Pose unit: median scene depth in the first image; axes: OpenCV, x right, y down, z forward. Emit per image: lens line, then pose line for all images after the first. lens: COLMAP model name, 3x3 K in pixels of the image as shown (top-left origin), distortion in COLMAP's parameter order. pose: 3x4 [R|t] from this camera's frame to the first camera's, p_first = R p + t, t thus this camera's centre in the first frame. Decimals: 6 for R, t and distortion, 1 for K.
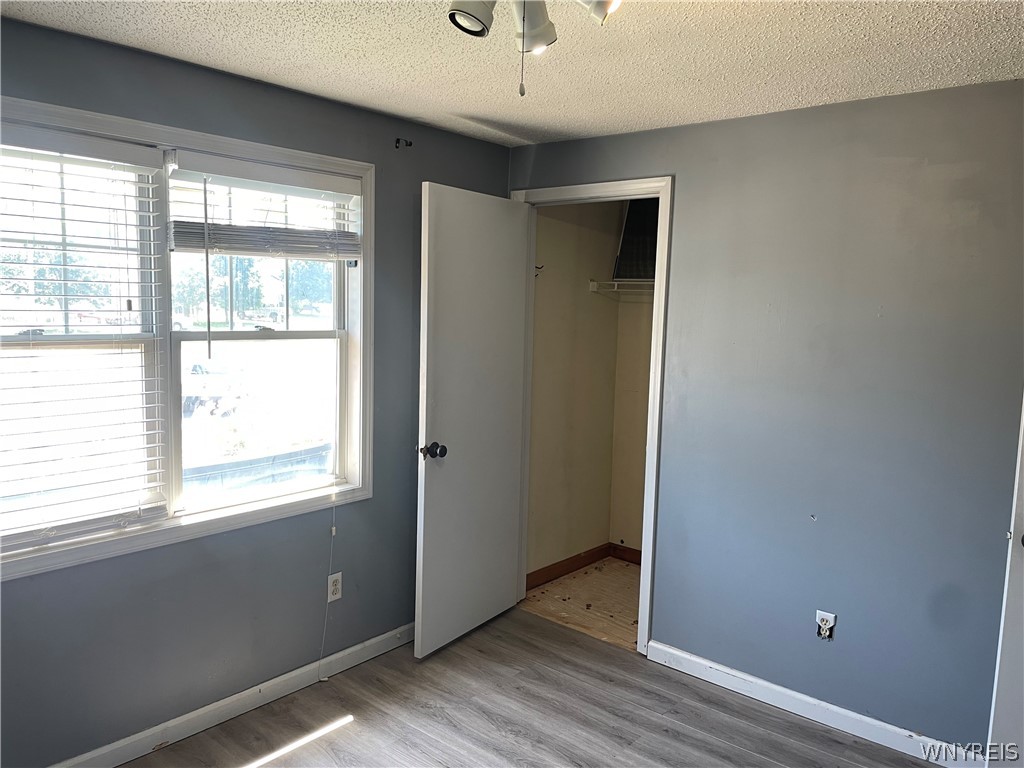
lens RADIAL K [[769.9, 0, 524.5], [0, 769.9, 393.8], [0, 0, 1]] dist [0.030563, -0.006824]
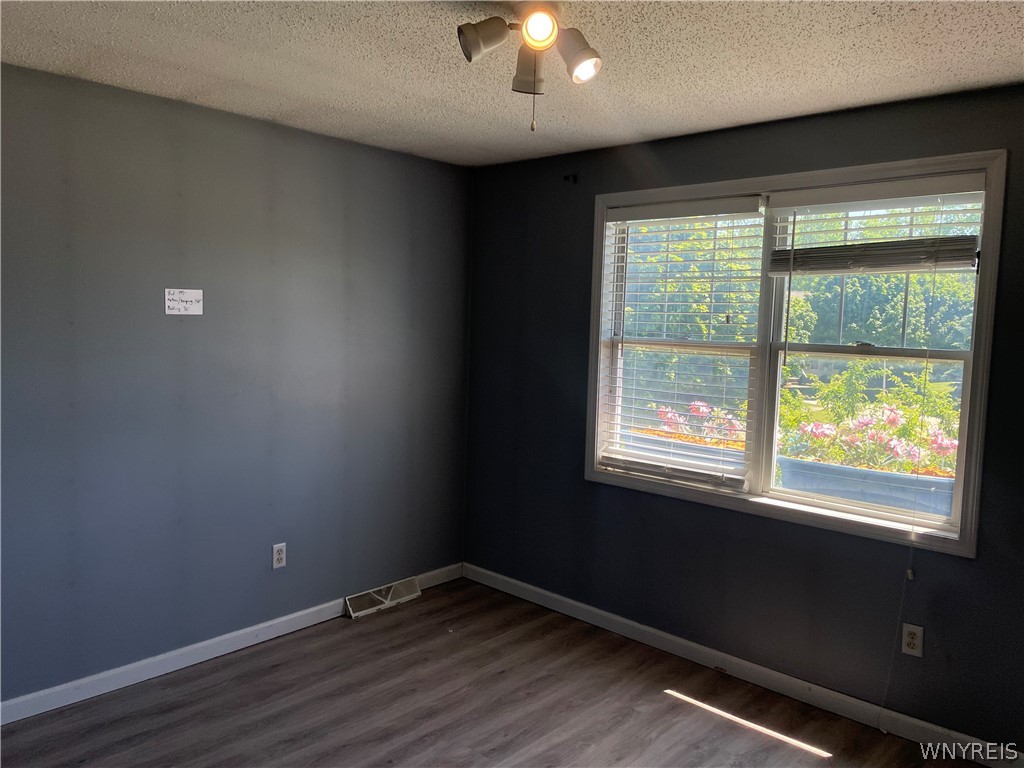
lens RADIAL K [[769.9, 0, 511.9], [0, 769.9, 384.1], [0, 0, 1]] dist [0.030563, -0.006824]
pose [[-0.033507, 0.067602, -0.997150, 0.636337], [-0.145735, 0.986715, 0.071792, -0.035136], [0.988756, 0.147725, -0.023210, 0.526374]]
